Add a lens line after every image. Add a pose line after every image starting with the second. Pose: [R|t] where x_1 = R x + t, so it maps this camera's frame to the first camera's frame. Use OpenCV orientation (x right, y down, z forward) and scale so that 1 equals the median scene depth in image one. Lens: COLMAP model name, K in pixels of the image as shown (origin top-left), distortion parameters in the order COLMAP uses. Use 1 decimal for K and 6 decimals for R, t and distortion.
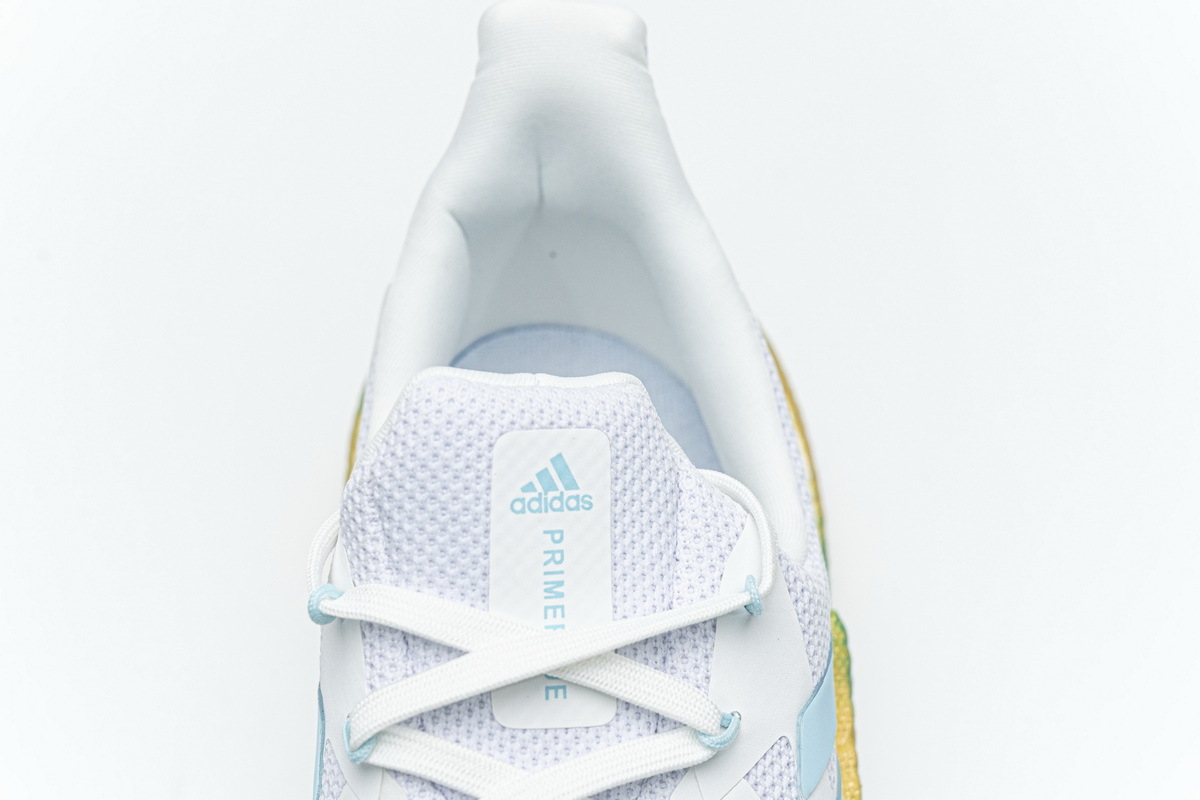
lens RADIAL K [[2302.7, 0, 627.7], [0, 2302.7, 422.4], [0, 0, 1]] dist [0.007370, 0.000000]
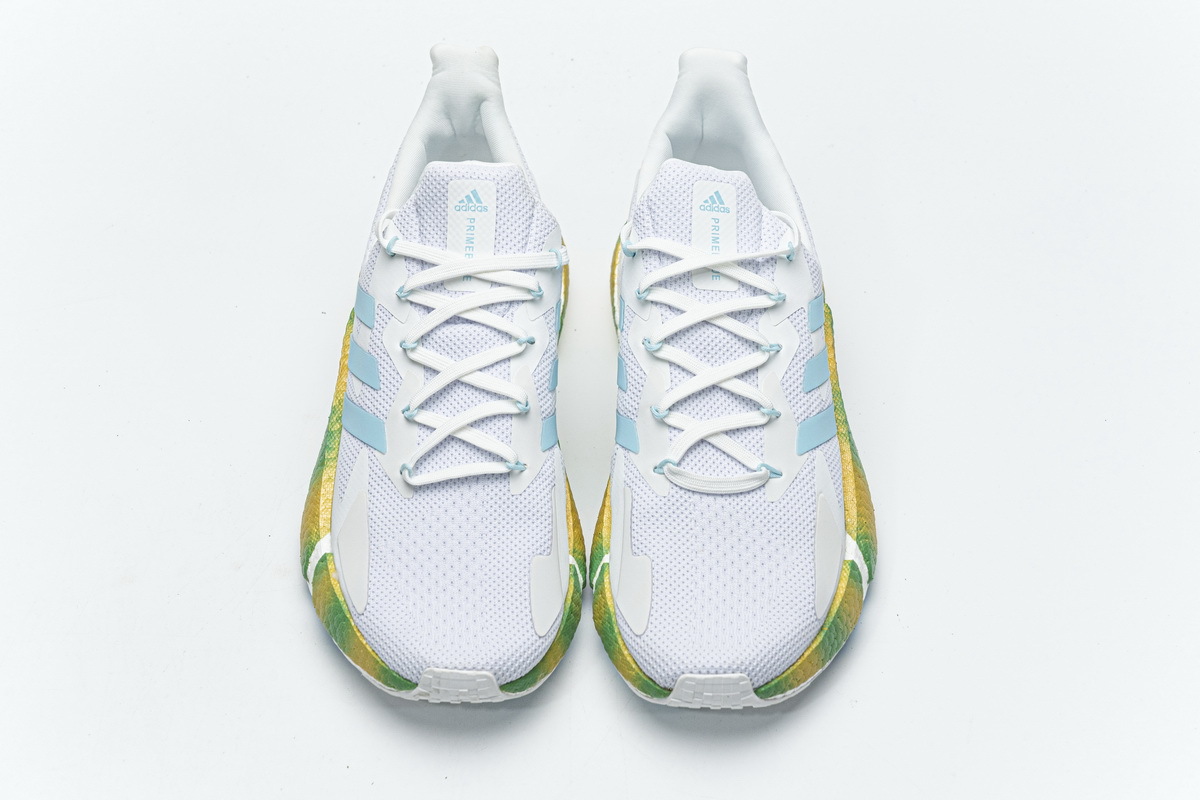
lens RADIAL K [[2302.7, 0, 603.4], [0, 2302.7, 405.1], [0, 0, 1]] dist [0.007370, 0.000000]
pose [[0.999373, 0.007487, -0.034618, -0.066718], [-0.013169, 0.985878, -0.166949, 0.696021], [0.032879, 0.167300, 0.985358, -1.569343]]
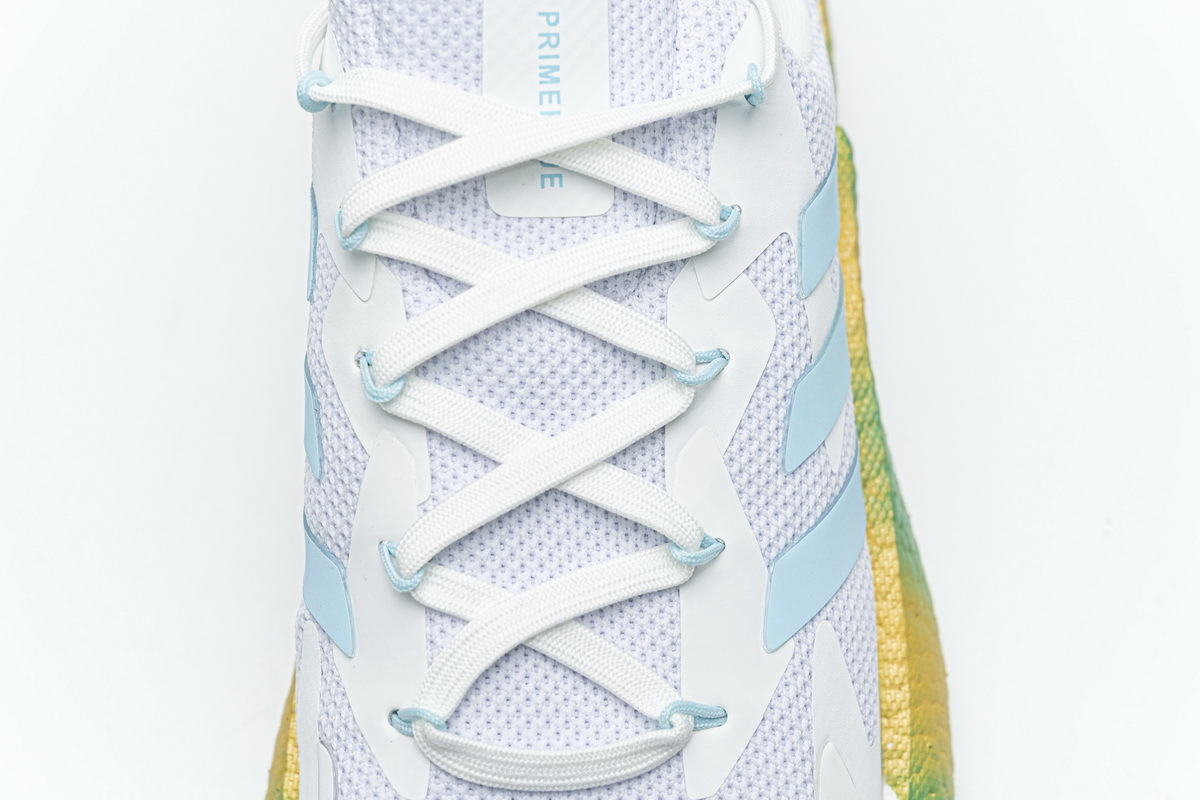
lens RADIAL K [[2302.7, 0, 608.5], [0, 2302.7, 407.2], [0, 0, 1]] dist [0.007370, 0.000000]
pose [[0.999898, 0.002722, -0.014024, 0.006763], [-0.000636, 0.989188, 0.146652, 0.068057], [0.014271, -0.146628, 0.989089, 0.018884]]
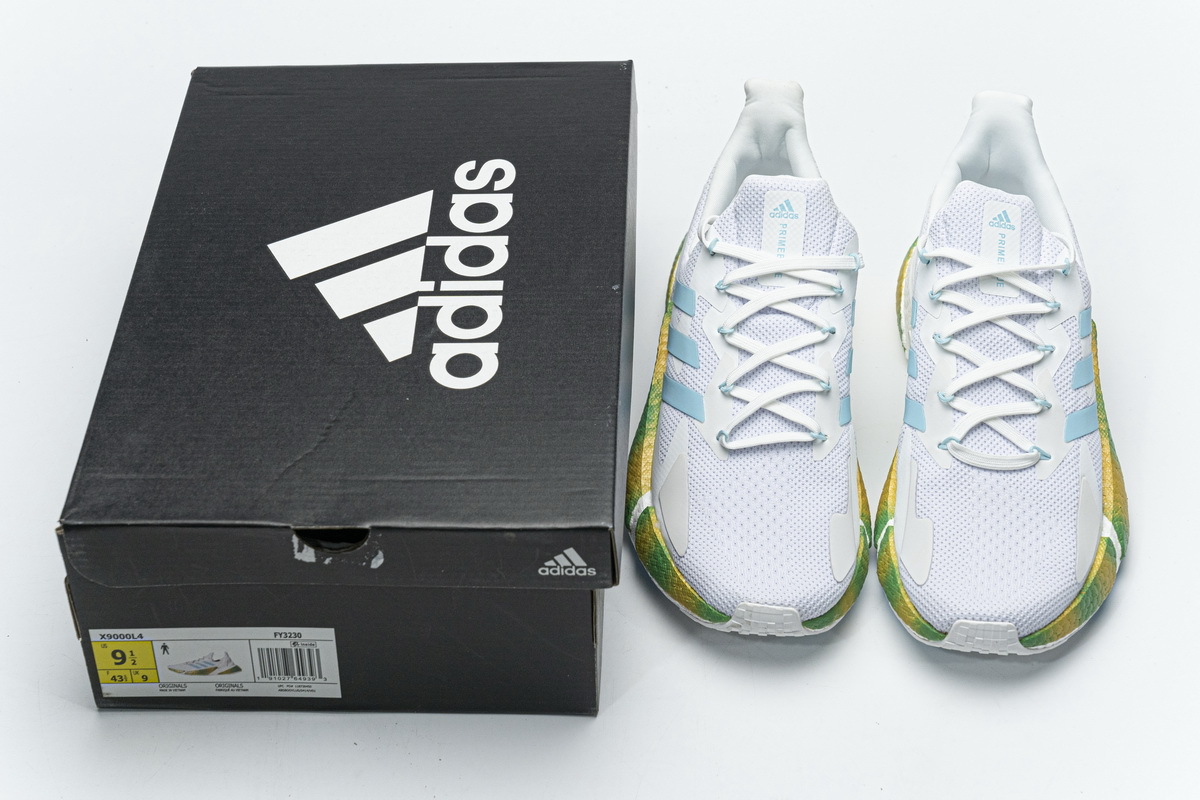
lens RADIAL K [[2363.0, 0, 596.0], [0, 2363.0, 390.9], [0, 0, 1]] dist [0.065221, 0.000000]
pose [[0.991237, 0.063791, -0.115672, -0.186906], [-0.086302, 0.975682, -0.201485, 0.917692], [0.100006, 0.209702, 0.972637, -2.039899]]
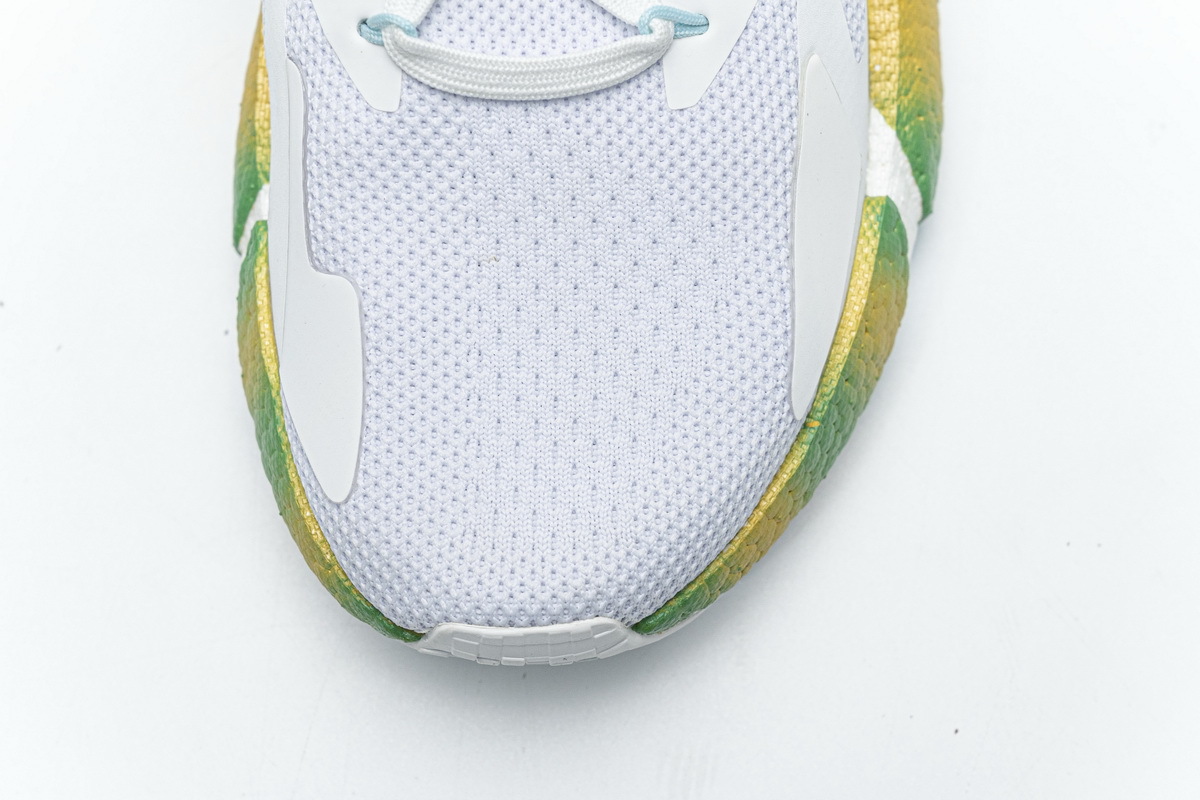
lens RADIAL K [[2302.7, 0, 601.7], [0, 2302.7, 401.0], [0, 0, 1]] dist [0.007370, 0.000000]
pose [[0.999871, -0.005881, -0.014968, 0.013165], [0.010897, 0.932240, 0.361676, 0.143957], [0.011827, -0.361793, 0.932184, 0.032330]]
